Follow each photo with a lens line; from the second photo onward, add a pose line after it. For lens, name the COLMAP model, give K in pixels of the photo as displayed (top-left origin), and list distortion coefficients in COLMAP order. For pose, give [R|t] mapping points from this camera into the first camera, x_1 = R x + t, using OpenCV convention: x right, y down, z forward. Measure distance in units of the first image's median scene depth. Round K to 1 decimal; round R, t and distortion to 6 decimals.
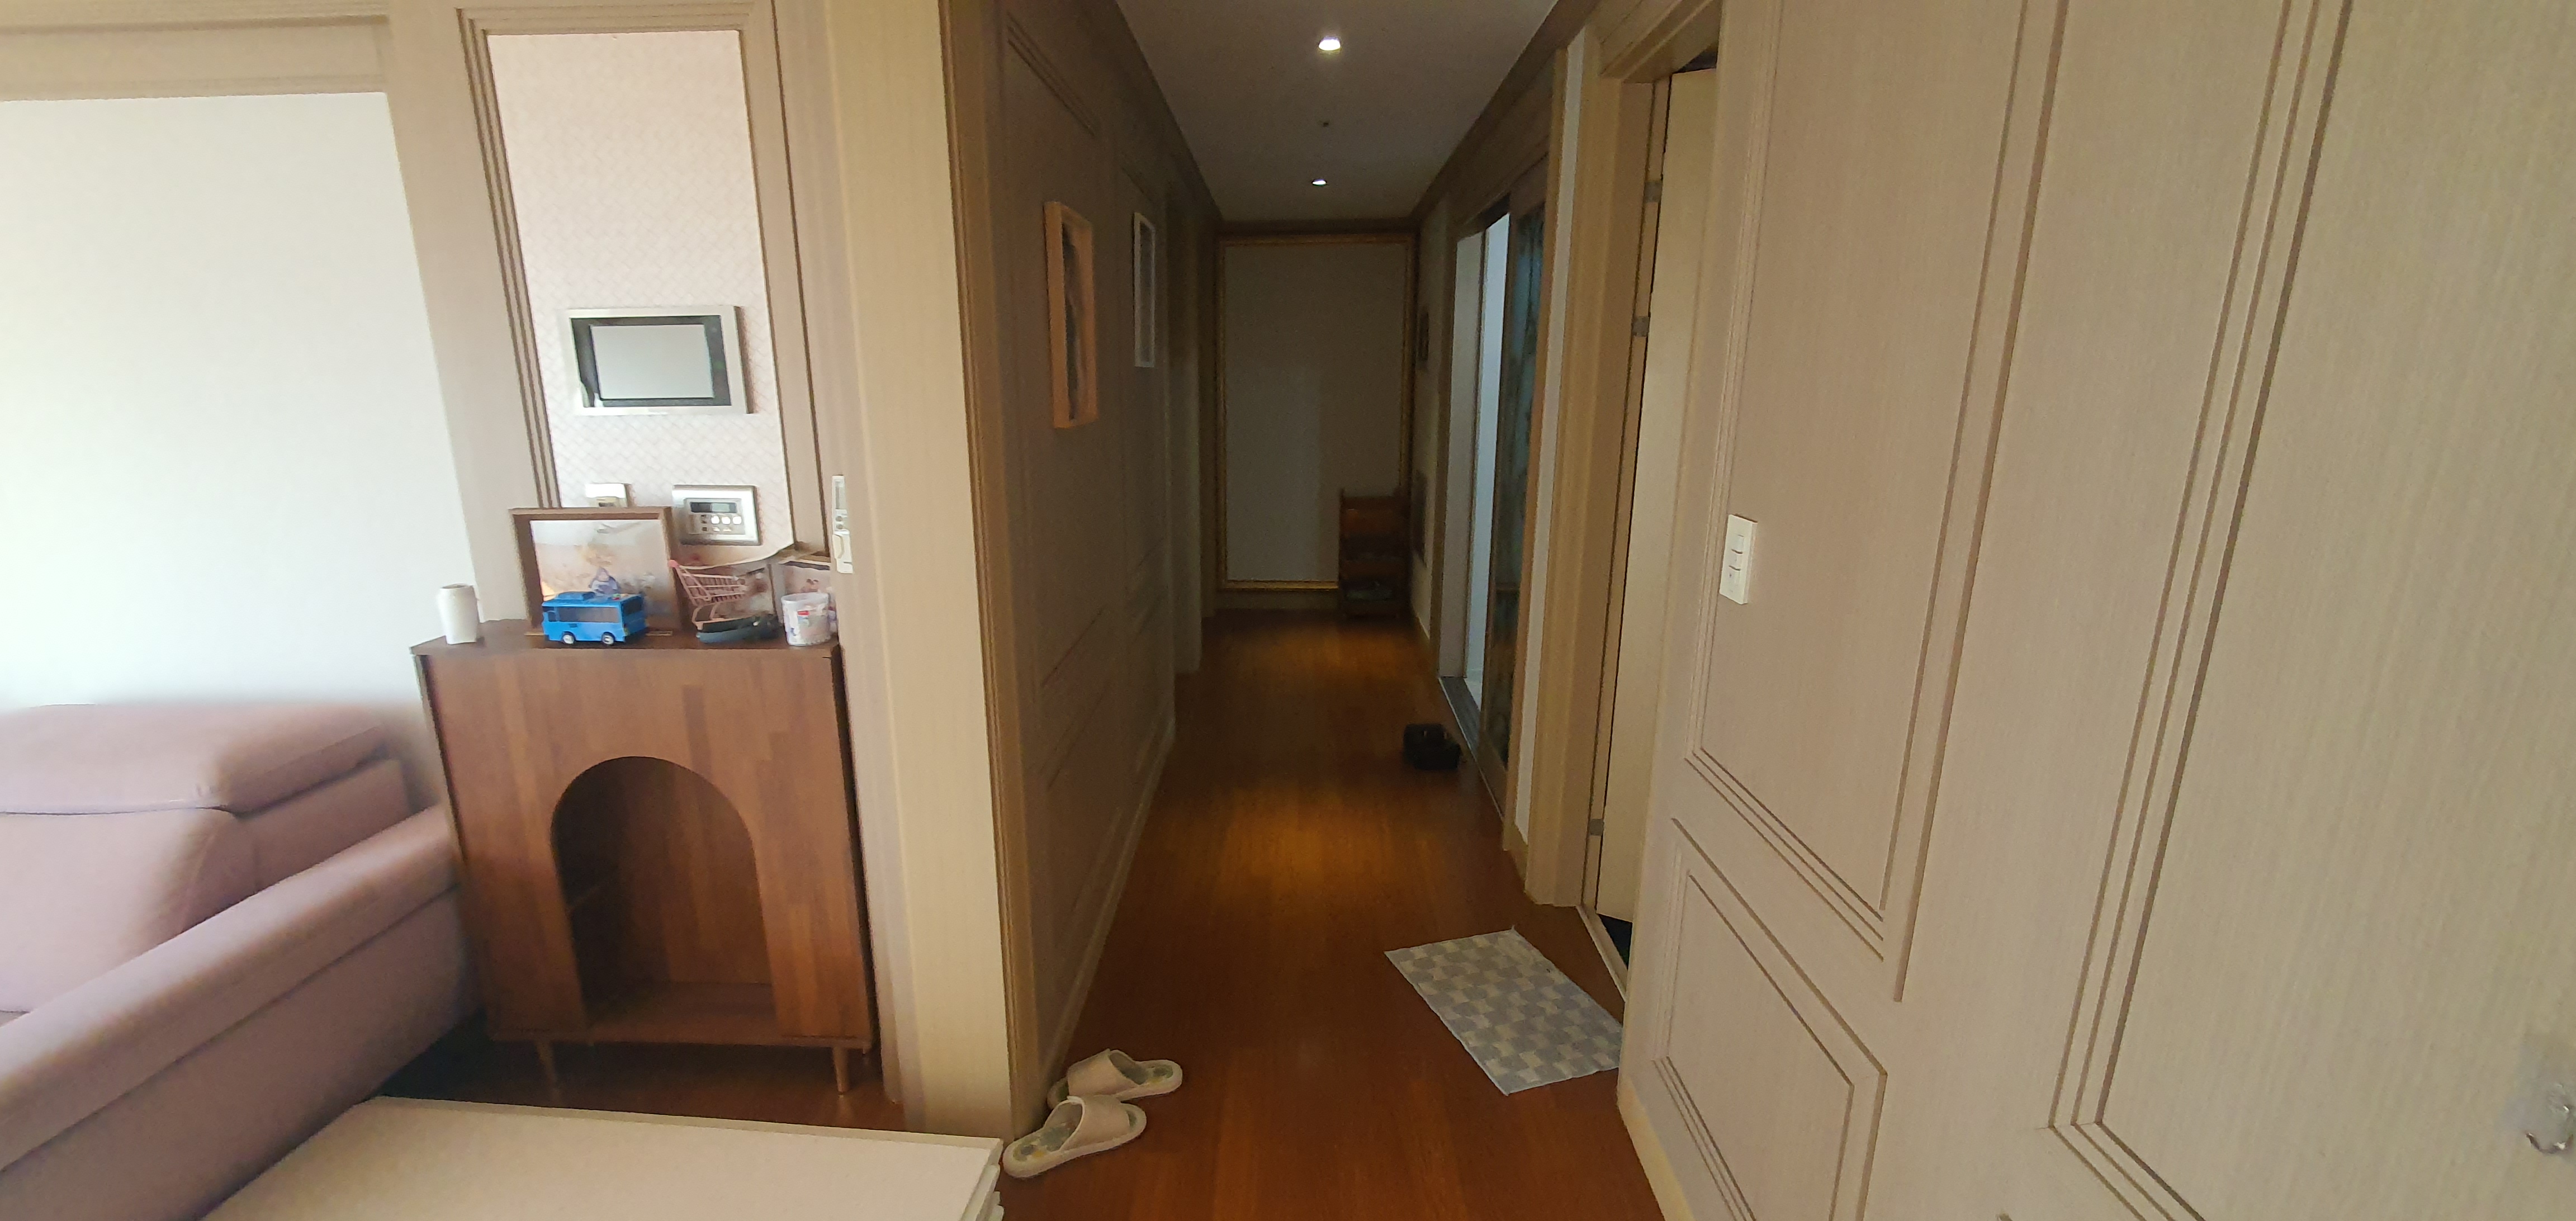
lens RADIAL K [[1017.4, 0, 1283.9], [0, 1017.4, 606.8], [0, 0, 1]] dist [-0.008529, -0.000352]
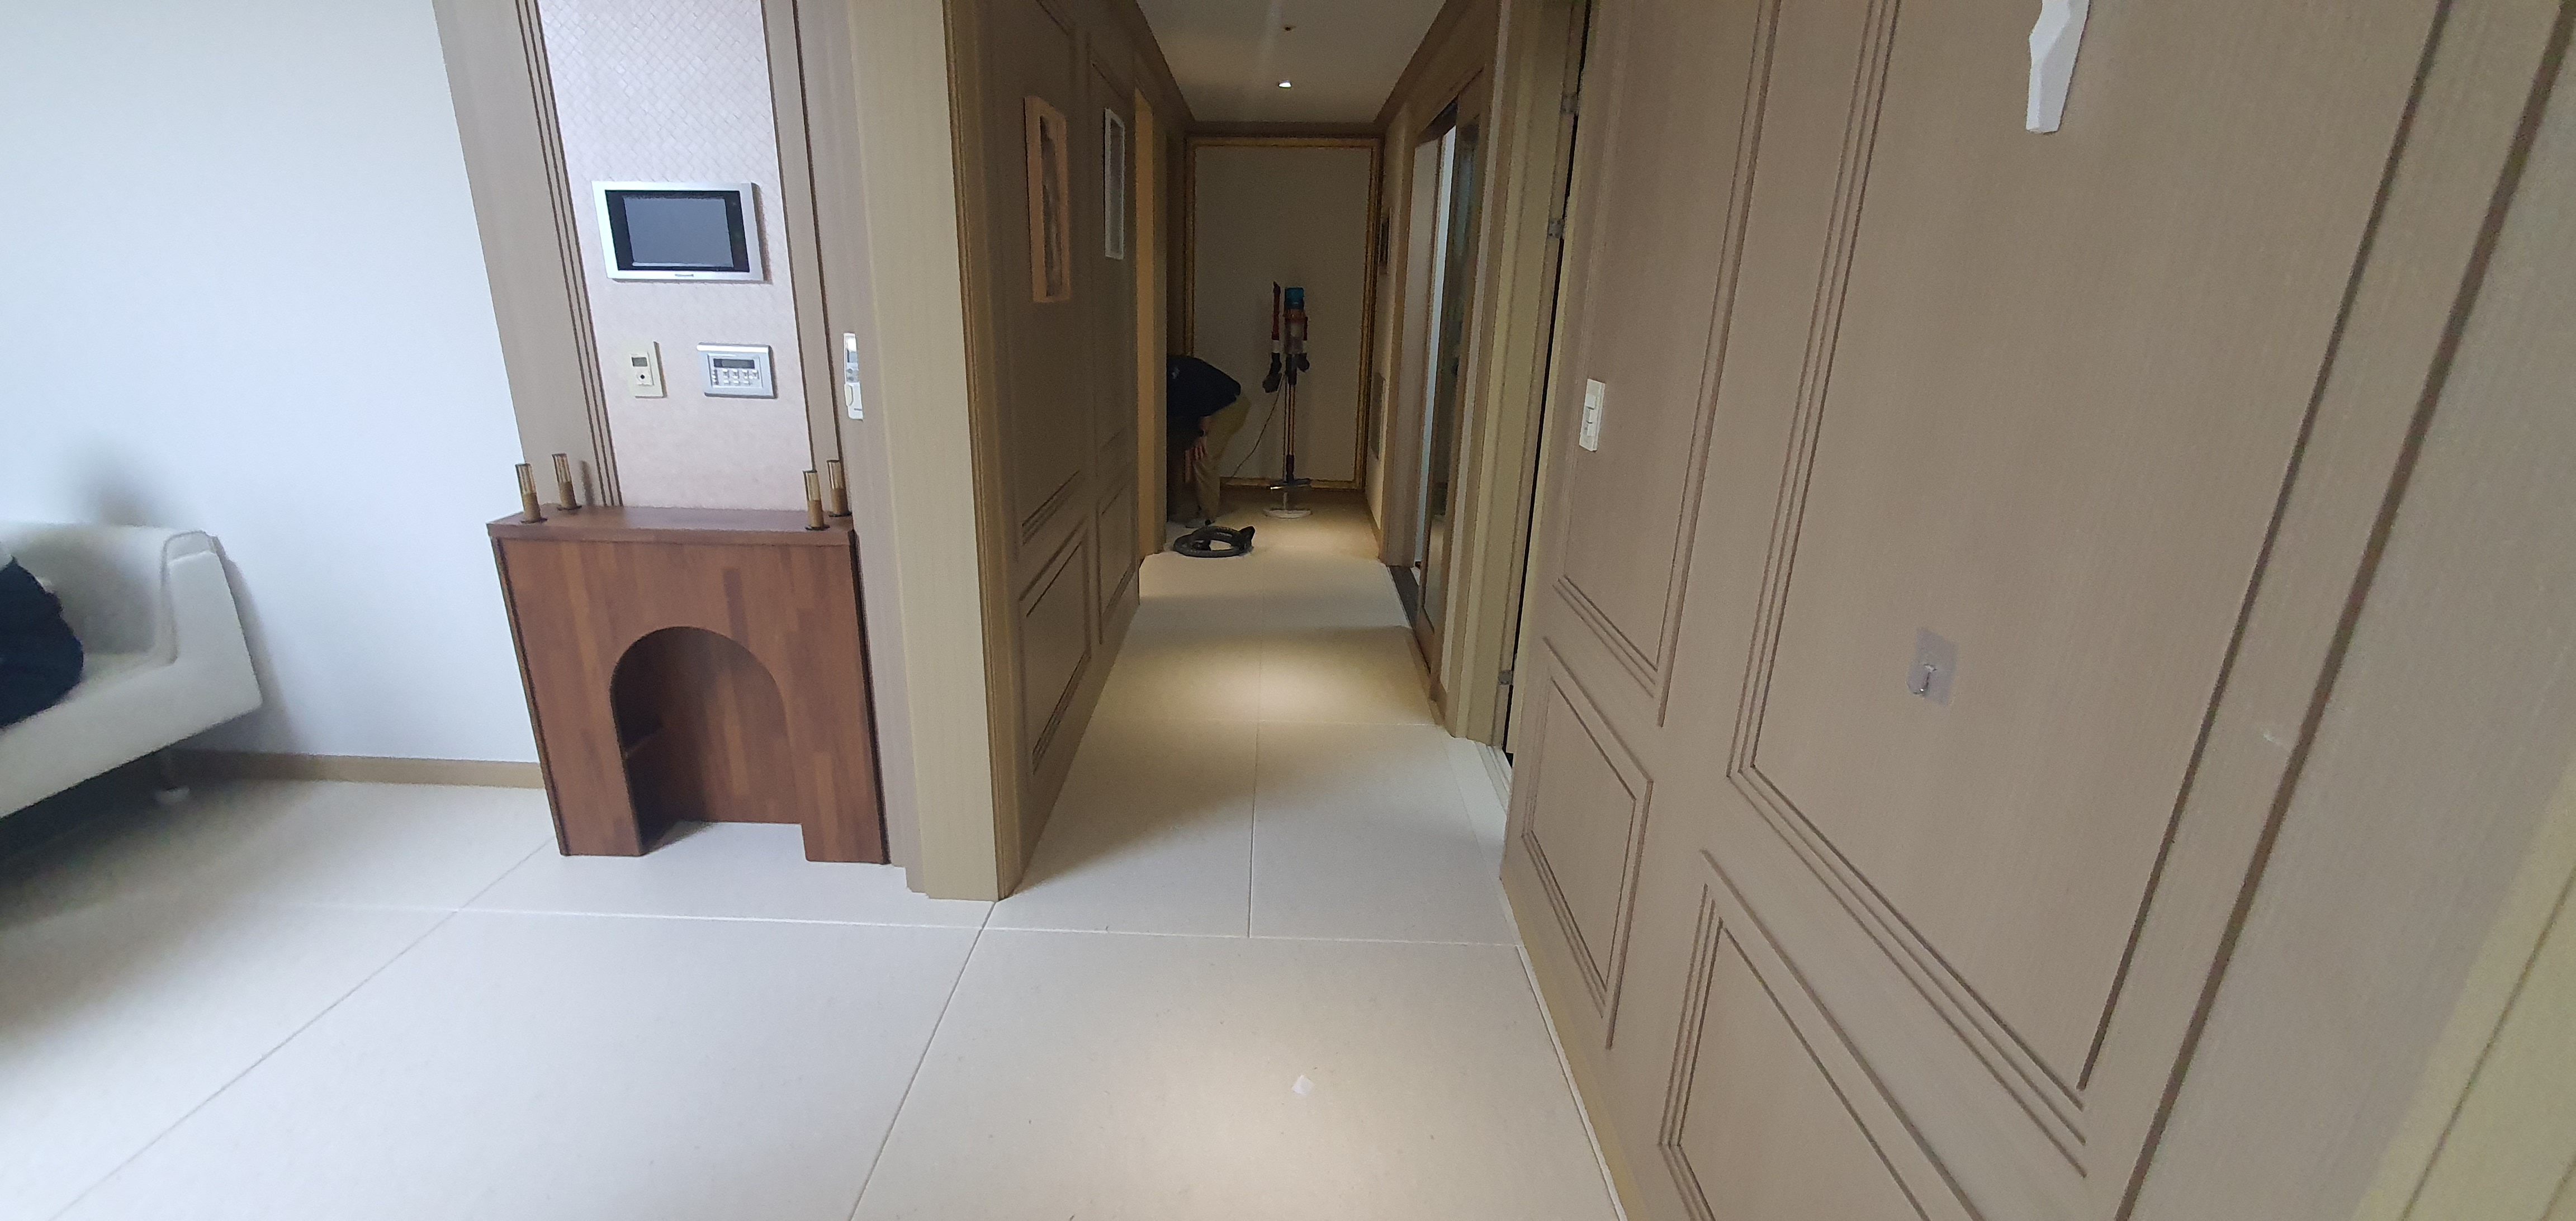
lens RADIAL K [[1017.4, 0, 1281.0], [0, 1017.4, 618.4], [0, 0, 1]] dist [-0.008529, -0.000352]
pose [[0.999454, 0.019488, 0.026687, 0.029918], [-0.021805, 0.995751, 0.089467, 0.072938], [-0.024830, -0.090000, 0.995632, -0.183834]]
